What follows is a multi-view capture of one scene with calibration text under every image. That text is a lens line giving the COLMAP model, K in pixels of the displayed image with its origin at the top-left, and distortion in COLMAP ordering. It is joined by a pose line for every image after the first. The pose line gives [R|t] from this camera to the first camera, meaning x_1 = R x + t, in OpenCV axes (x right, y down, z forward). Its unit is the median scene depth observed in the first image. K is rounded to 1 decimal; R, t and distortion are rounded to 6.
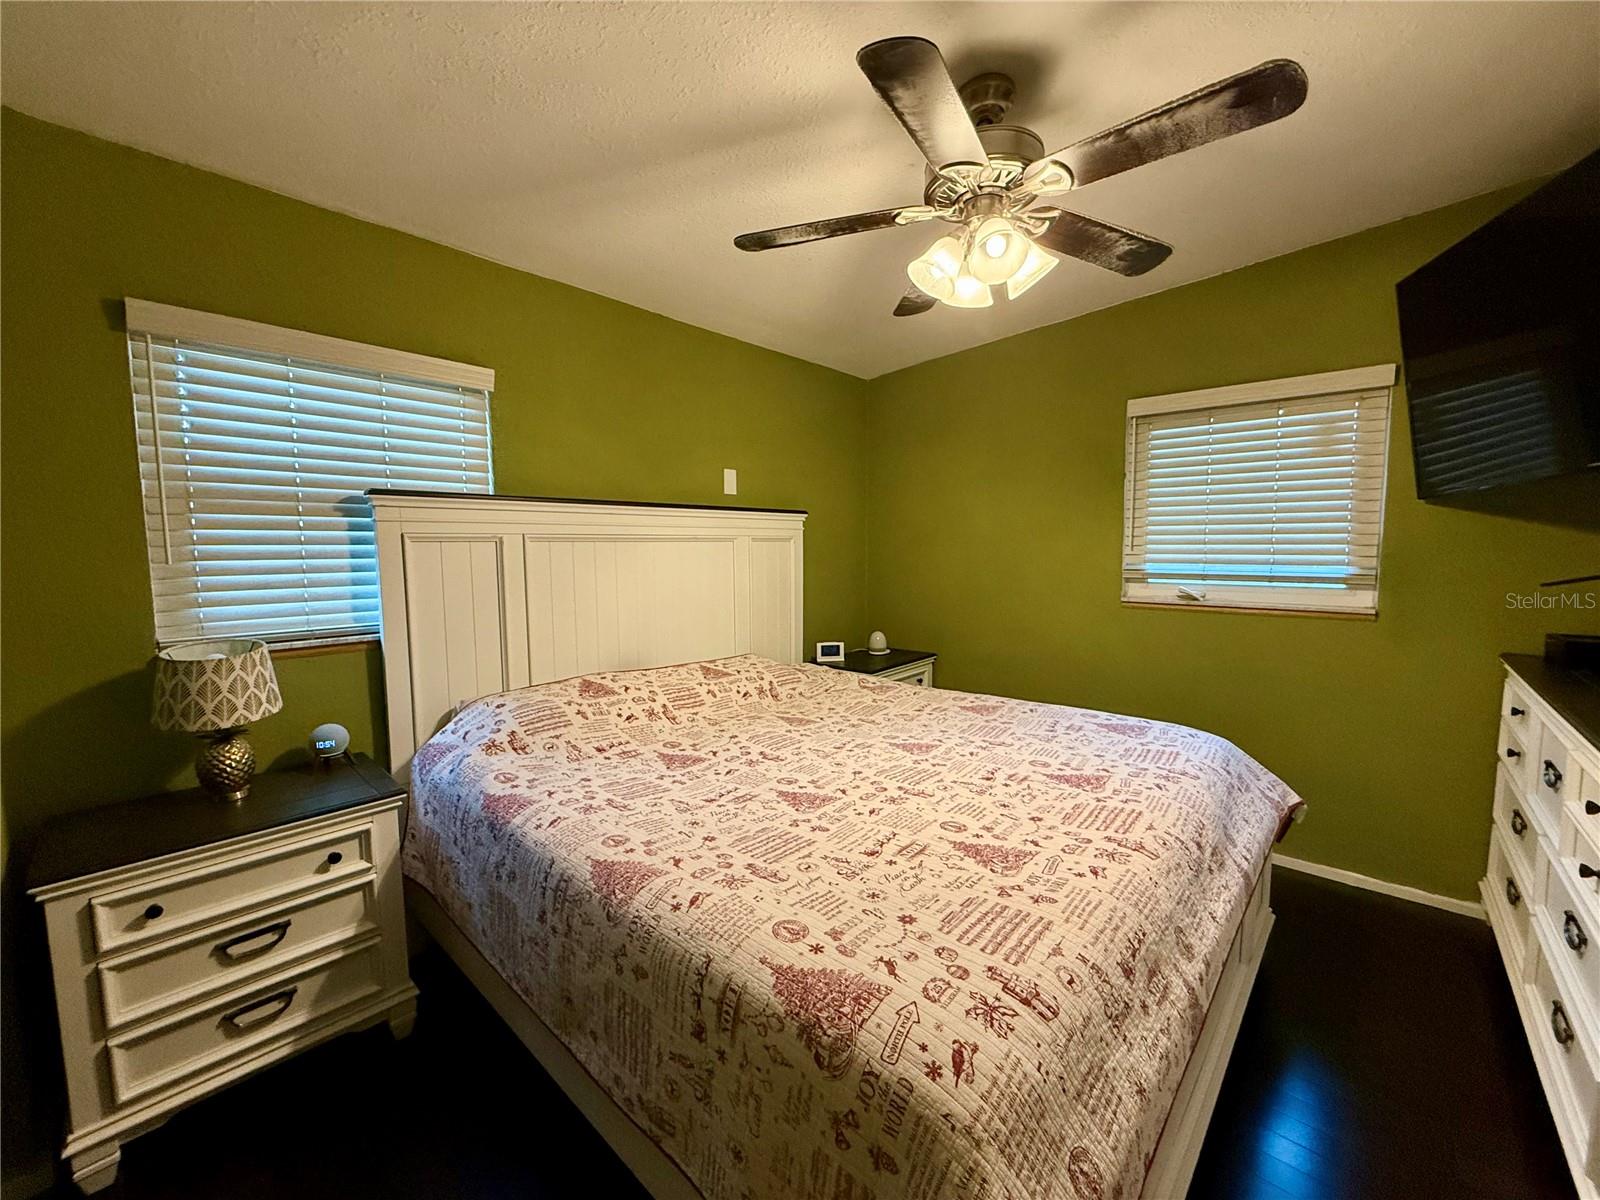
lens RADIAL K [[638.9, 0, 791.7], [0, 638.9, 598.8], [0, 0, 1]] dist [0.000085, 0.000408]
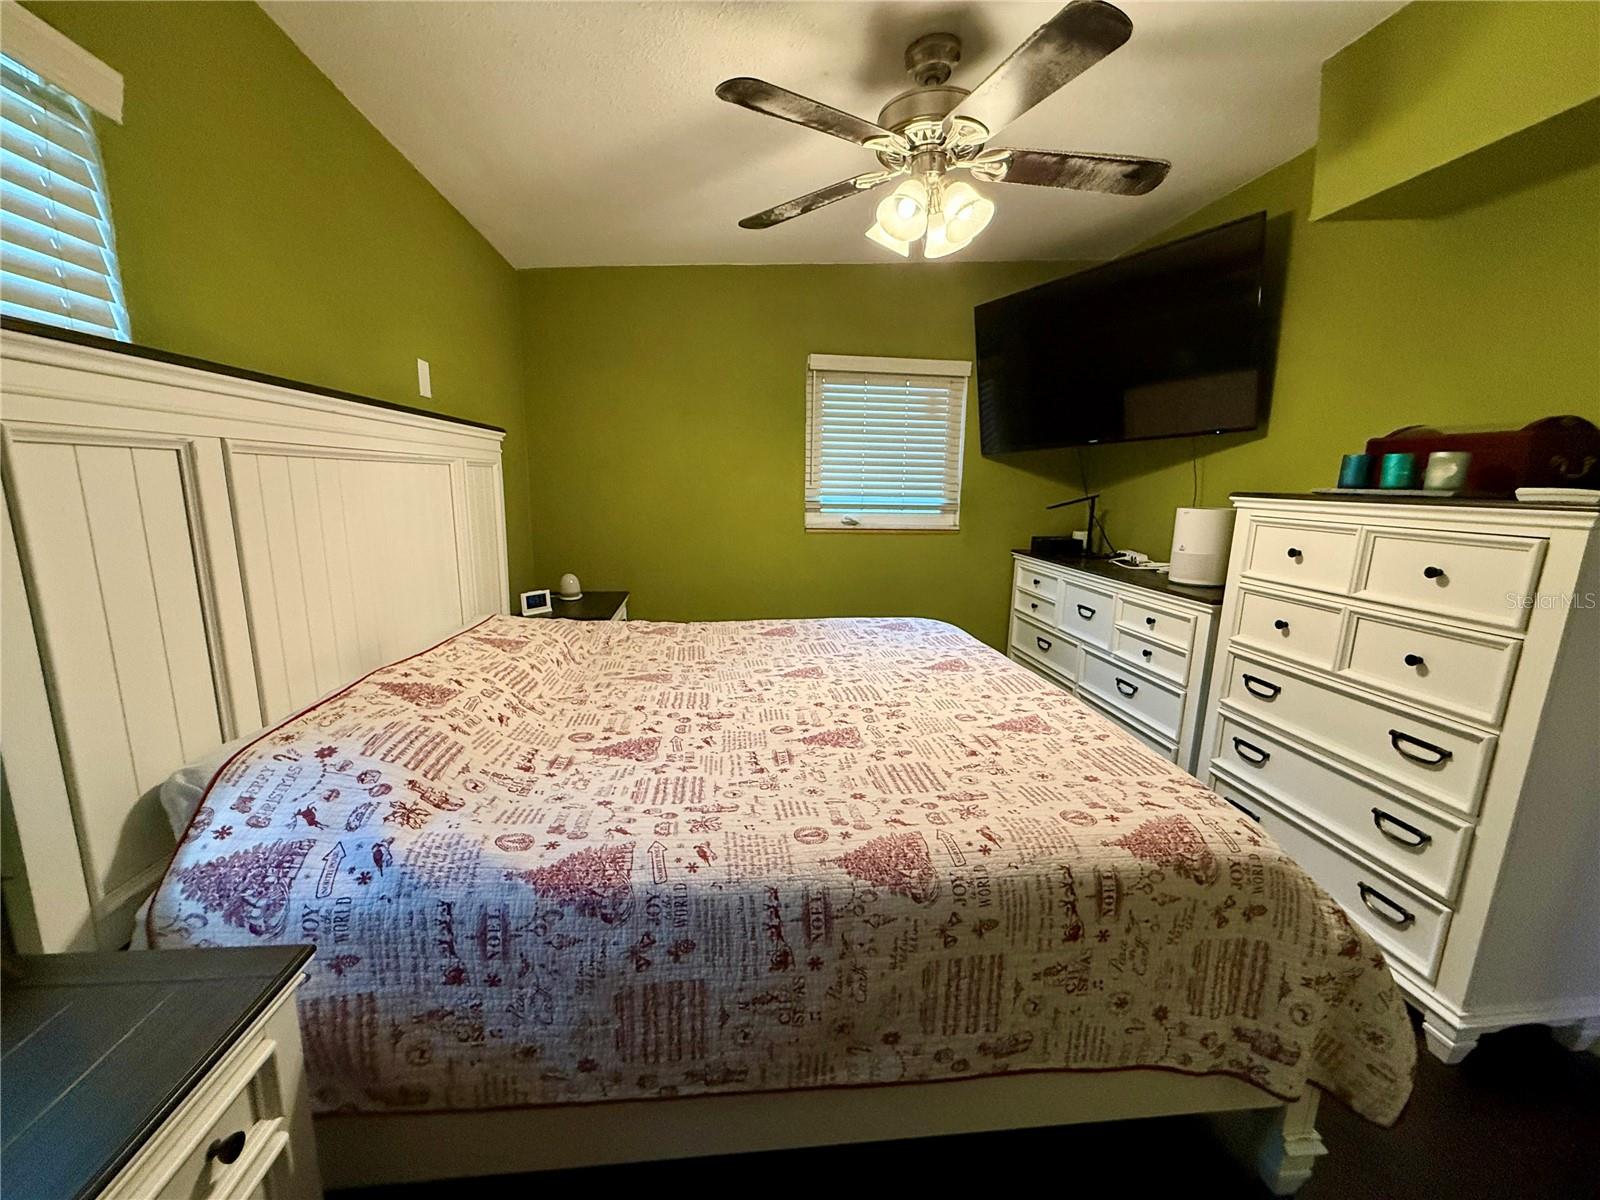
lens RADIAL K [[638.9, 0, 802.0], [0, 638.9, 598.9], [0, 0, 1]] dist [0.000085, 0.000408]
pose [[0.658207, -0.119026, 0.743368, -0.575239], [0.041692, 0.991670, 0.121868, -0.015914], [-0.751681, -0.049222, 0.657687, 0.322731]]
